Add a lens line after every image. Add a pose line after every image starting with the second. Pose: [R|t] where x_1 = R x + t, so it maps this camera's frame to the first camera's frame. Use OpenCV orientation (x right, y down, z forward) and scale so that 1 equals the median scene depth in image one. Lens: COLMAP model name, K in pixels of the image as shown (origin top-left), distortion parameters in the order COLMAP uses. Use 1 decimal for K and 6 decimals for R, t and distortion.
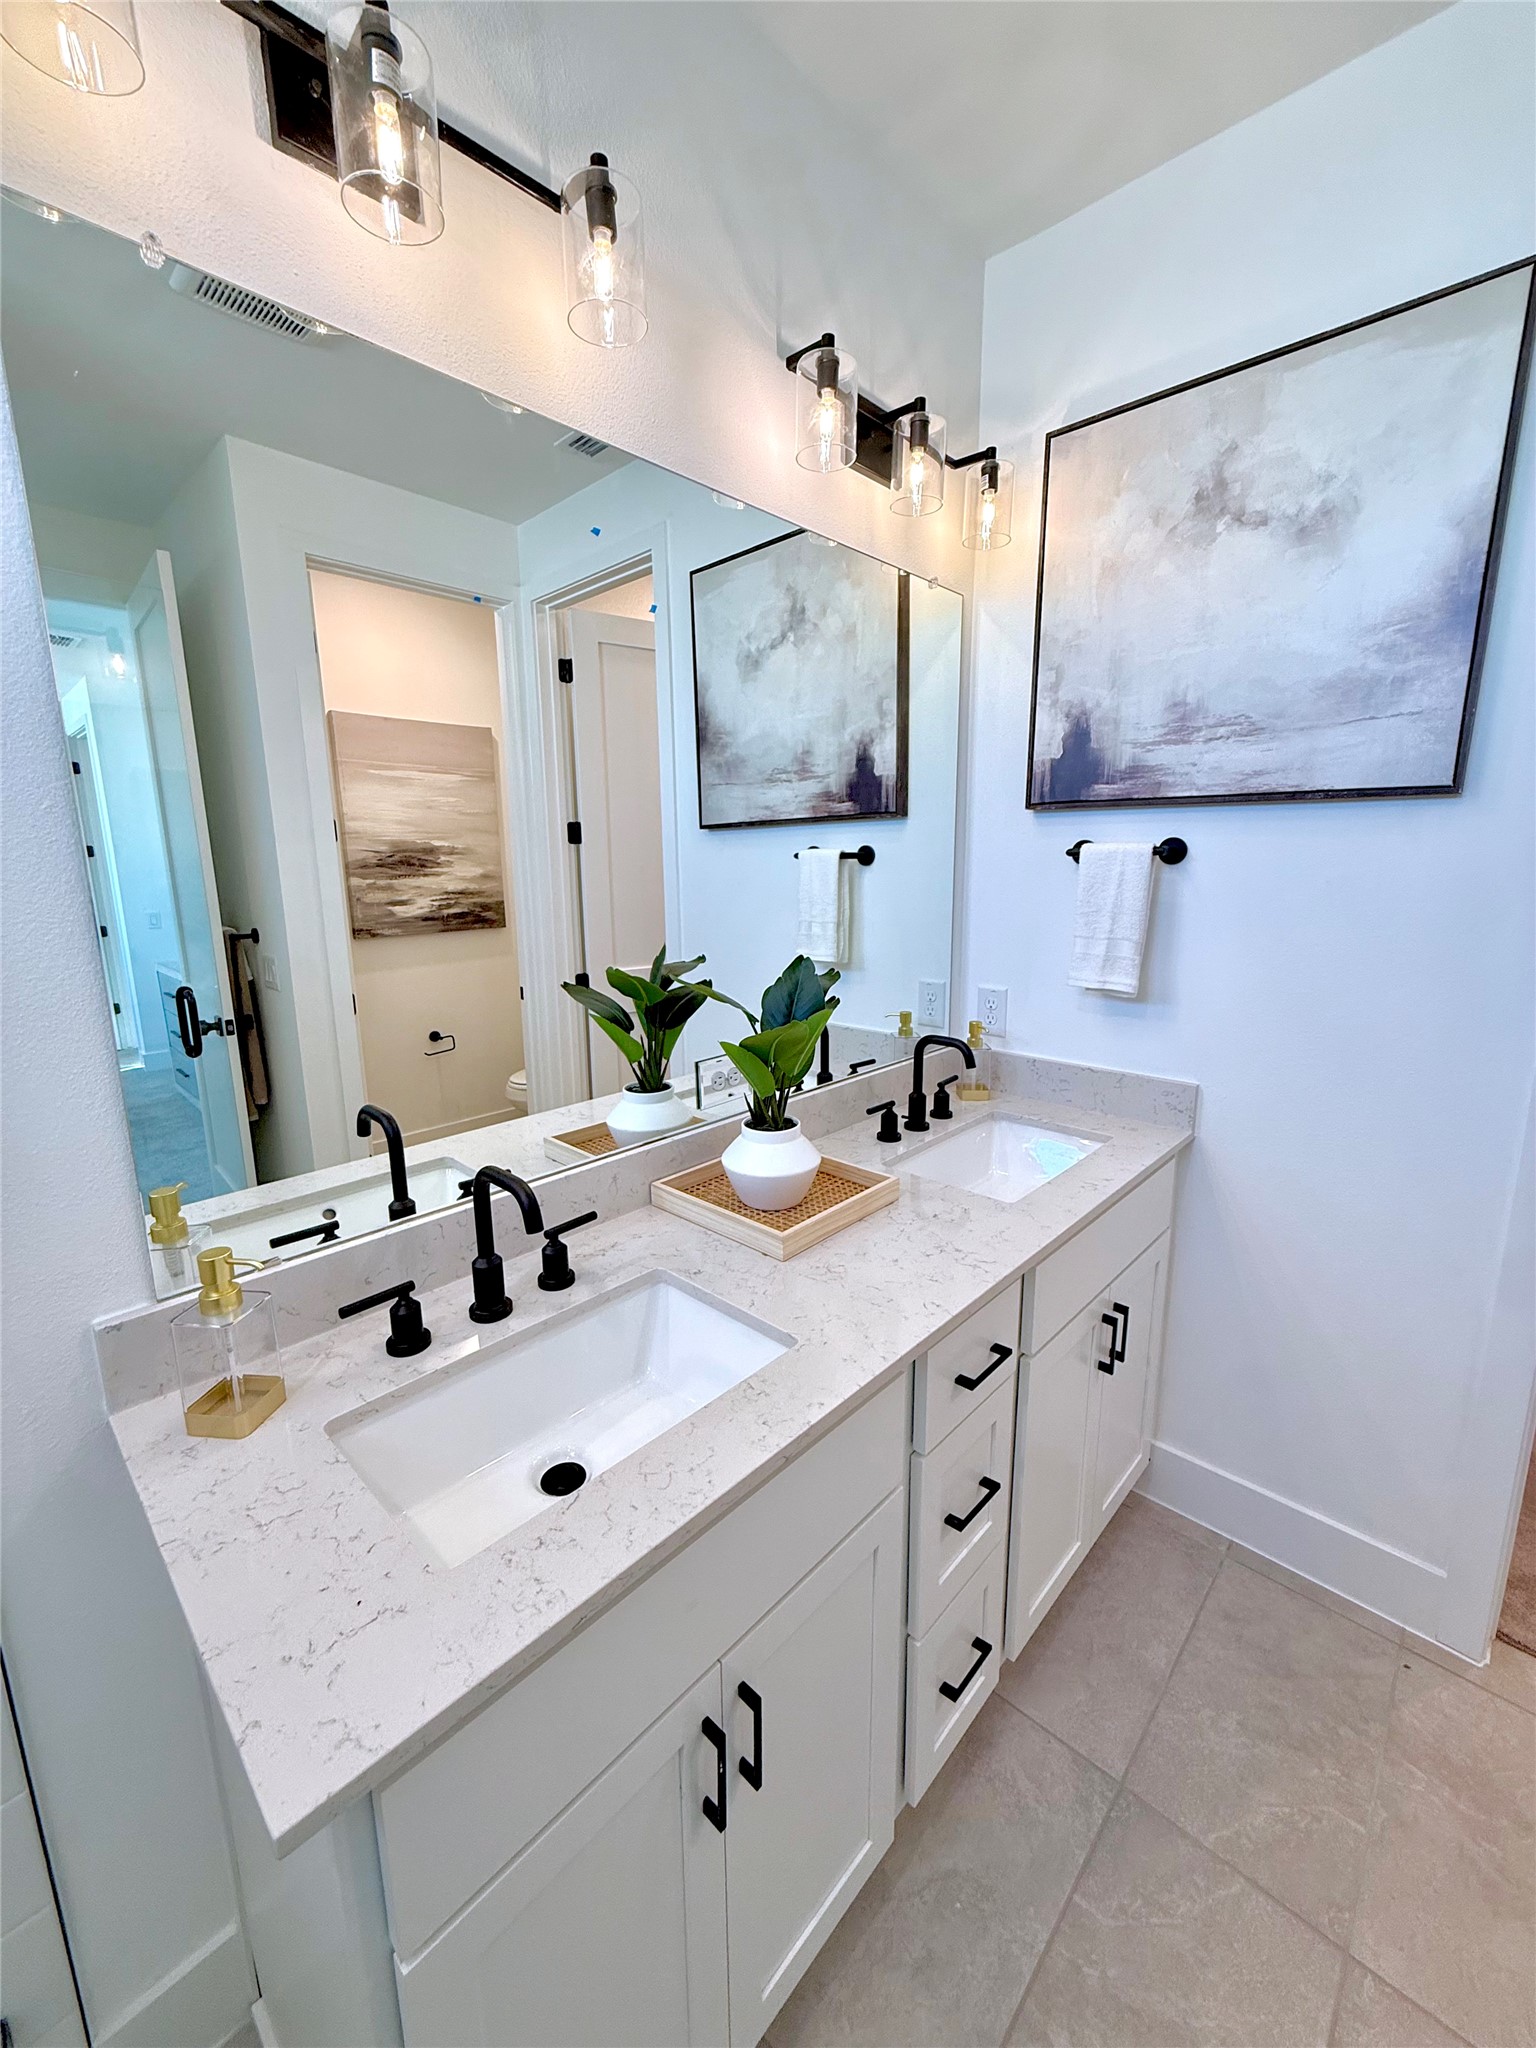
lens RADIAL K [[811.7, 0, 769.0], [0, 811.7, 1024.0], [0, 0, 1]] dist [0.000753, 0.000545]
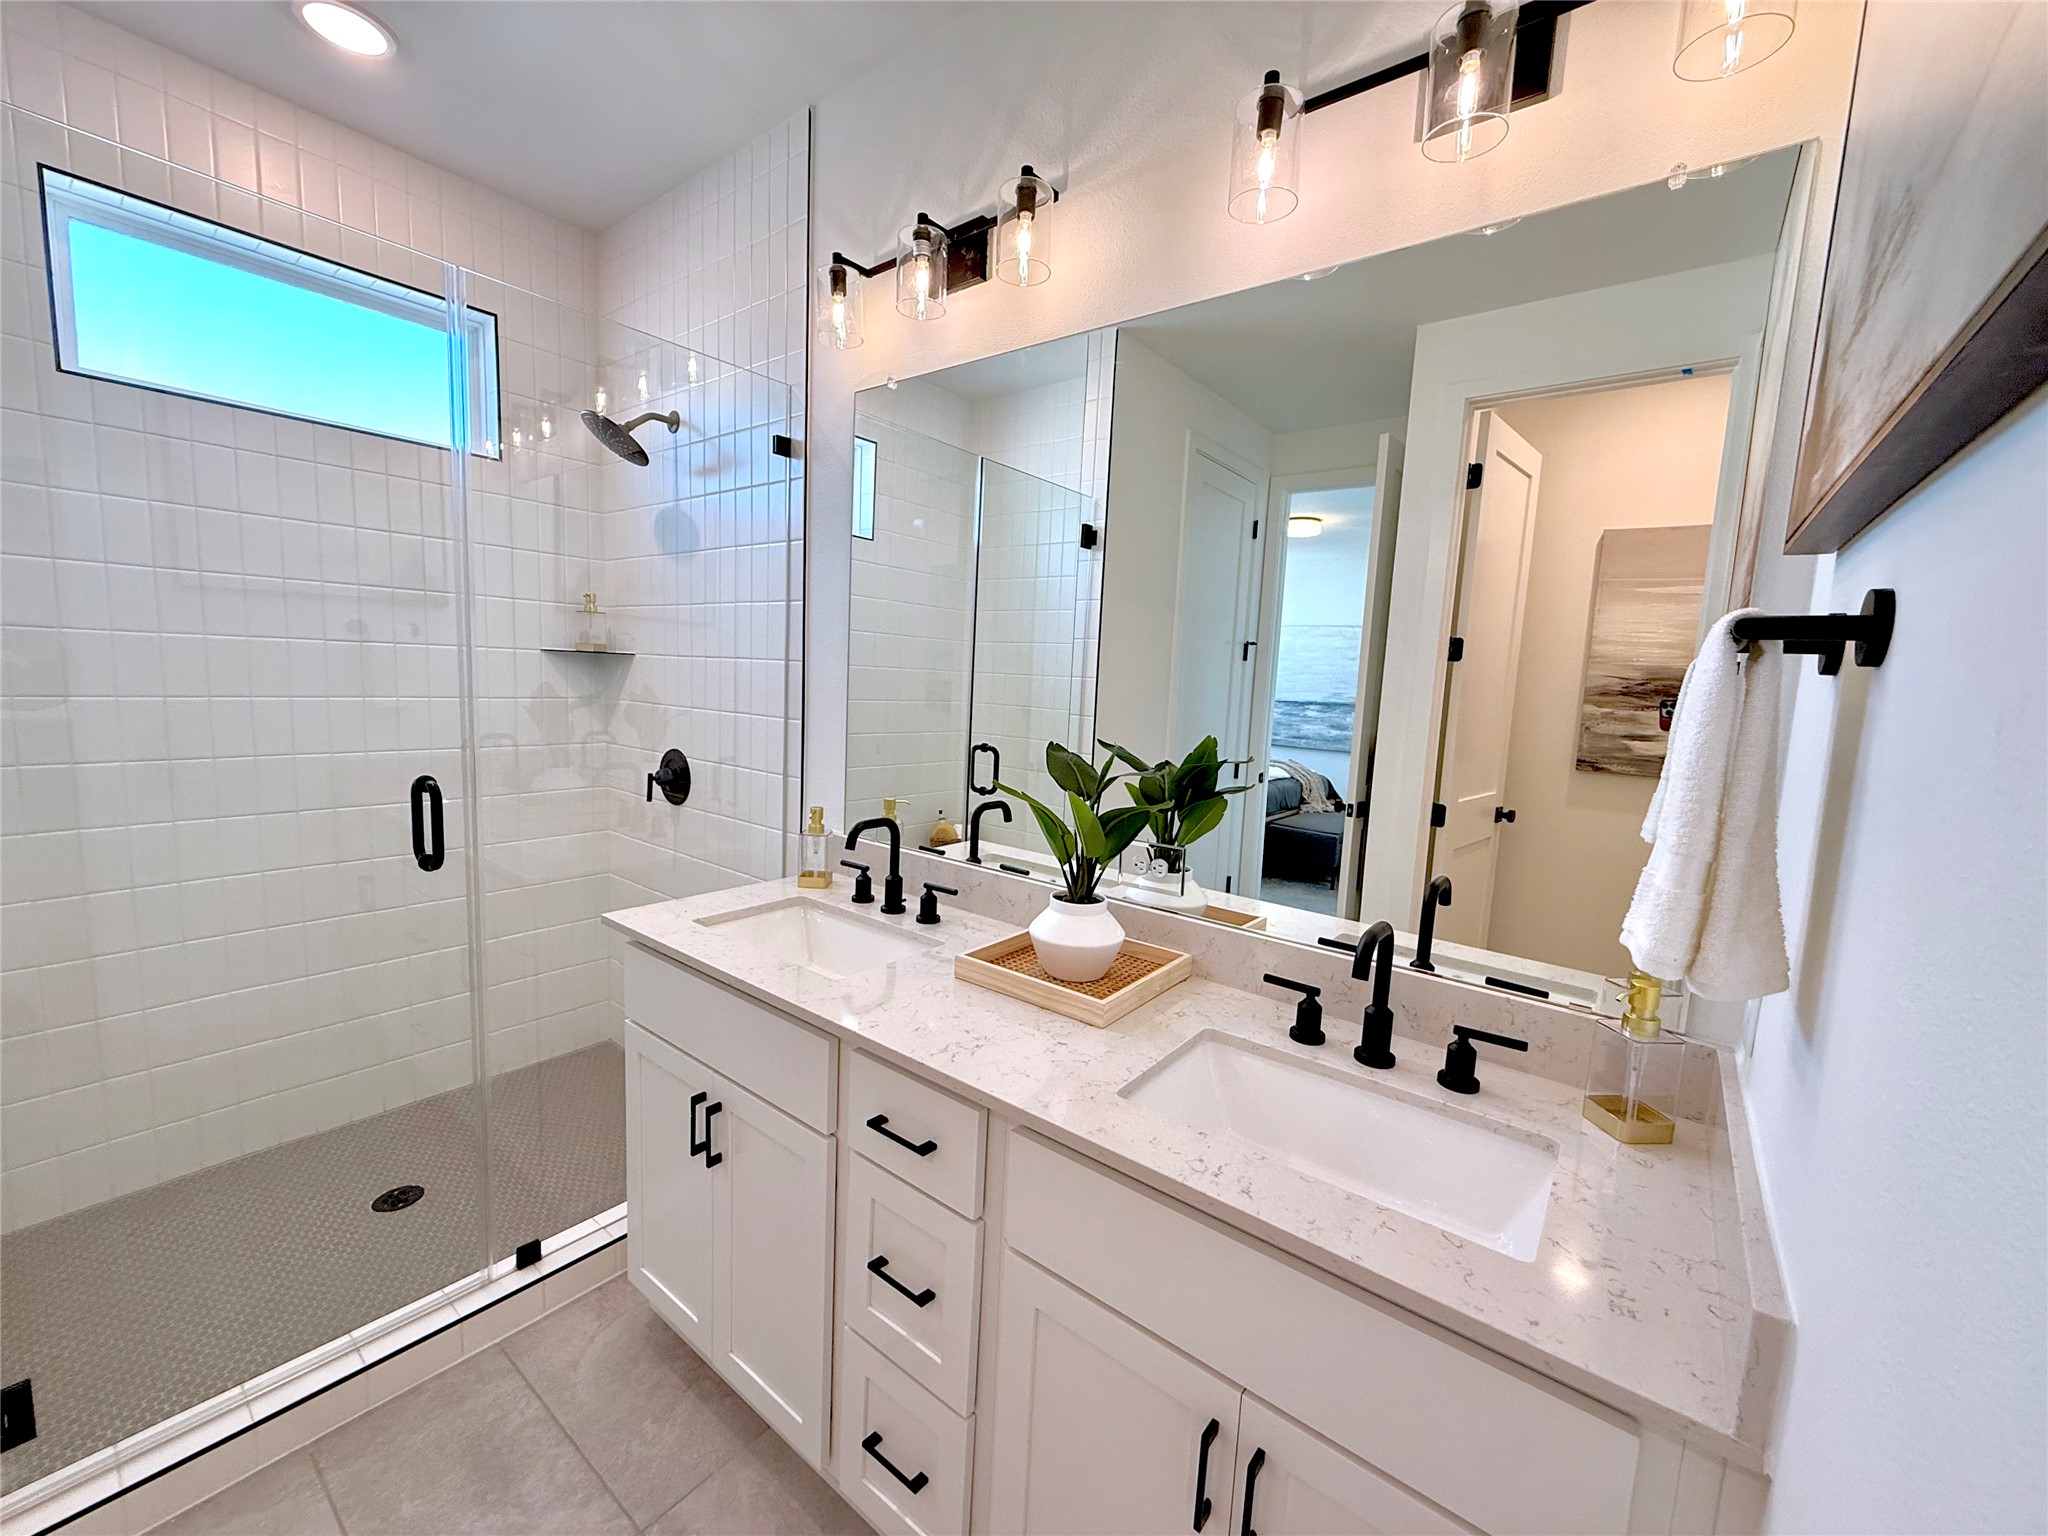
lens RADIAL K [[811.7, 0, 1025.3], [0, 811.7, 762.7], [0, 0, 1]] dist [0.000753, 0.000545]
pose [[0.087175, 0.129452, -0.987746, 0.345433], [-0.240599, 0.964904, 0.105223, -0.059151], [0.966702, 0.228478, 0.115262, 0.285915]]
